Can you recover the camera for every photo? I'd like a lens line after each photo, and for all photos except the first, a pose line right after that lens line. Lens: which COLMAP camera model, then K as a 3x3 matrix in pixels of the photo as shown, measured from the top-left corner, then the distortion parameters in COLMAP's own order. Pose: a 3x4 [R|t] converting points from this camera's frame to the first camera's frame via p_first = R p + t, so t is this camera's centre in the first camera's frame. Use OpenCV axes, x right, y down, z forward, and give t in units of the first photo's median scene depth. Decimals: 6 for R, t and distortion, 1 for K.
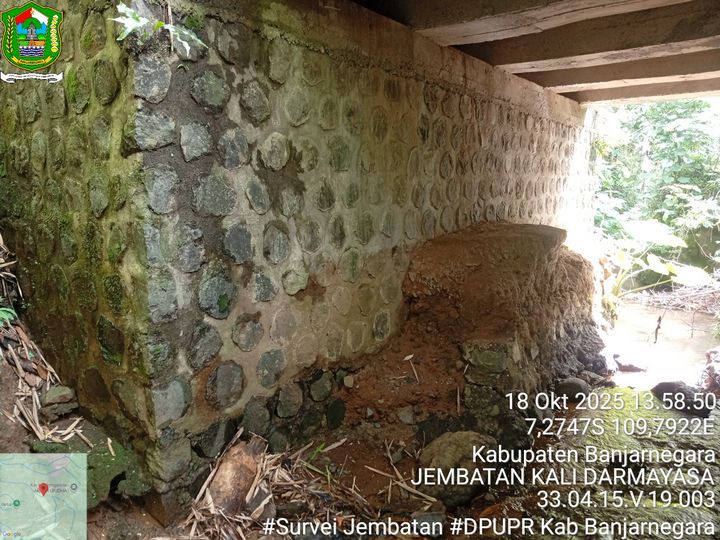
lens RADIAL K [[554.7, 0, 360.0], [0, 554.7, 270.0], [0, 0, 1]] dist [0.088481, -0.167825]
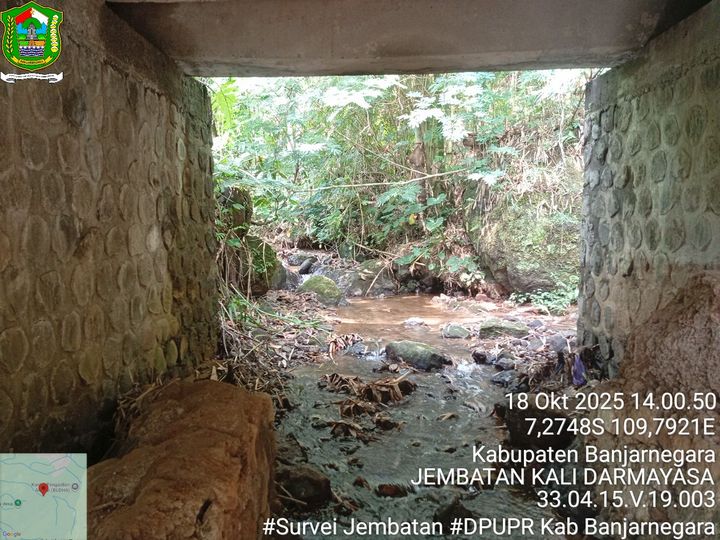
lens RADIAL K [[554.7, 0, 360.0], [0, 554.7, 270.0], [0, 0, 1]] dist [0.088481, -0.167825]
pose [[-0.831064, 0.029121, -0.555414, 1.087325], [-0.102146, 0.973650, 0.203891, -0.172305], [0.546716, 0.226180, -0.806191, 1.609465]]
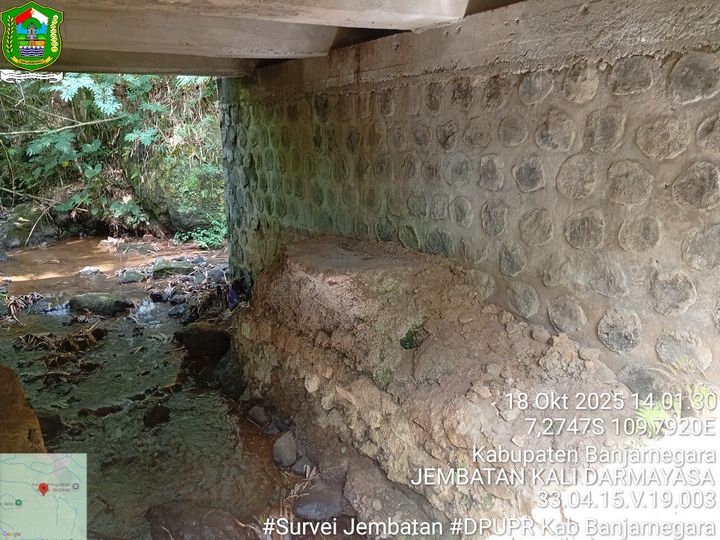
lens RADIAL K [[554.7, 0, 360.0], [0, 554.7, 270.0], [0, 0, 1]] dist [0.088481, -0.167825]
pose [[-0.377000, 0.206885, -0.902812, 1.436029], [-0.149477, 0.948367, 0.279743, -0.400191], [0.914072, 0.240412, -0.326610, 1.860057]]
